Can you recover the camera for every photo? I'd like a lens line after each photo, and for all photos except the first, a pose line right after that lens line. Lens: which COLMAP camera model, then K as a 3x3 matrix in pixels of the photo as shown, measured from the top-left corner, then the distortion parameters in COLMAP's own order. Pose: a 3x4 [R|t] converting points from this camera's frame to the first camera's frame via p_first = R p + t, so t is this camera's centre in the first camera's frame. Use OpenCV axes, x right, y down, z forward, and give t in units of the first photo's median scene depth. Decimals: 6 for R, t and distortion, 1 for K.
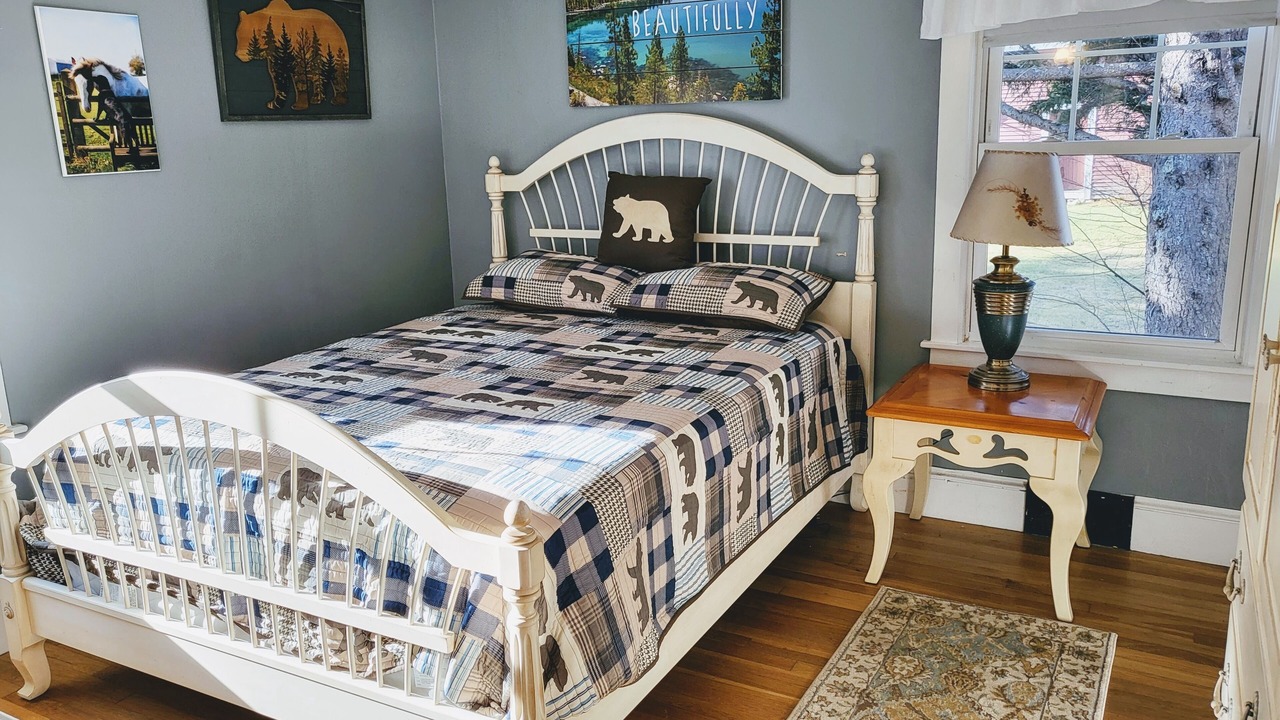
lens RADIAL K [[1020.8, 0, 635.8], [0, 1020.8, 306.6], [0, 0, 1]] dist [0.000525, 0.004341]
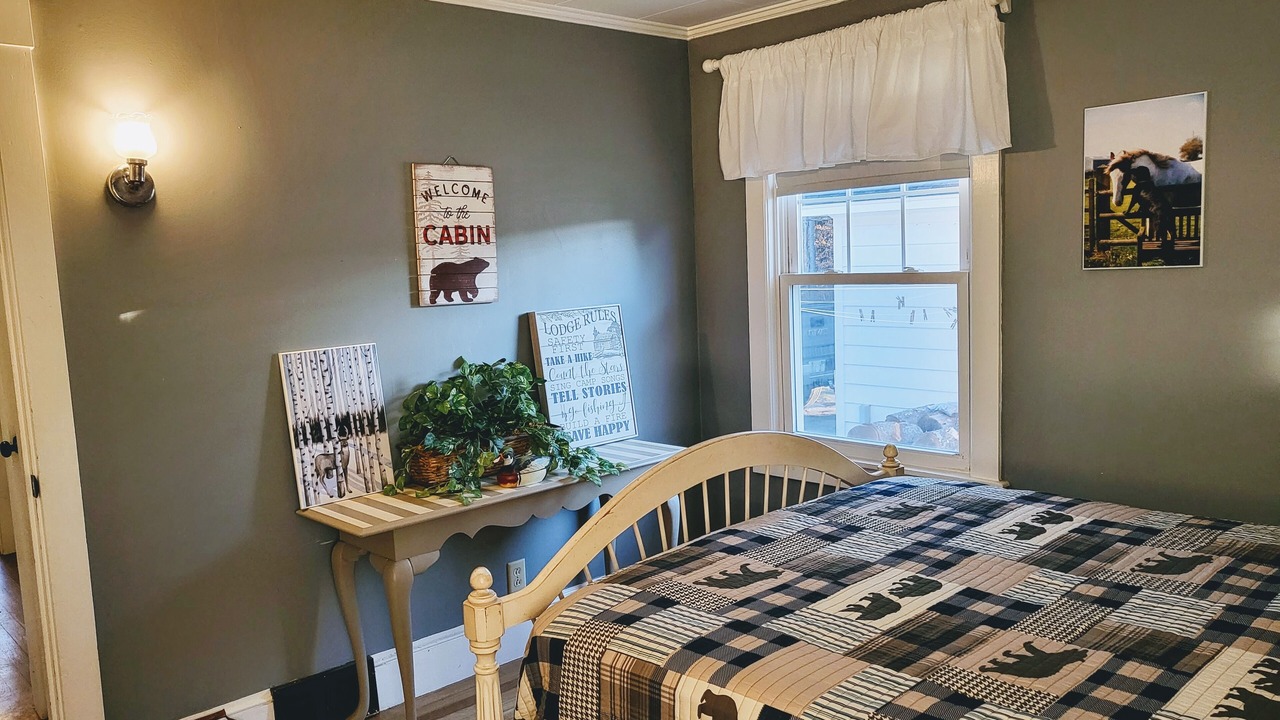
lens RADIAL K [[988.2, 0, 640.0], [0, 988.2, 360.0], [0, 0, 1]] dist [0.006162, 0.001701]
pose [[-0.321403, 0.152516, -0.934580, 0.532053], [-0.099839, 0.975986, 0.193608, -0.183910], [0.941665, 0.155534, -0.298458, 0.872010]]
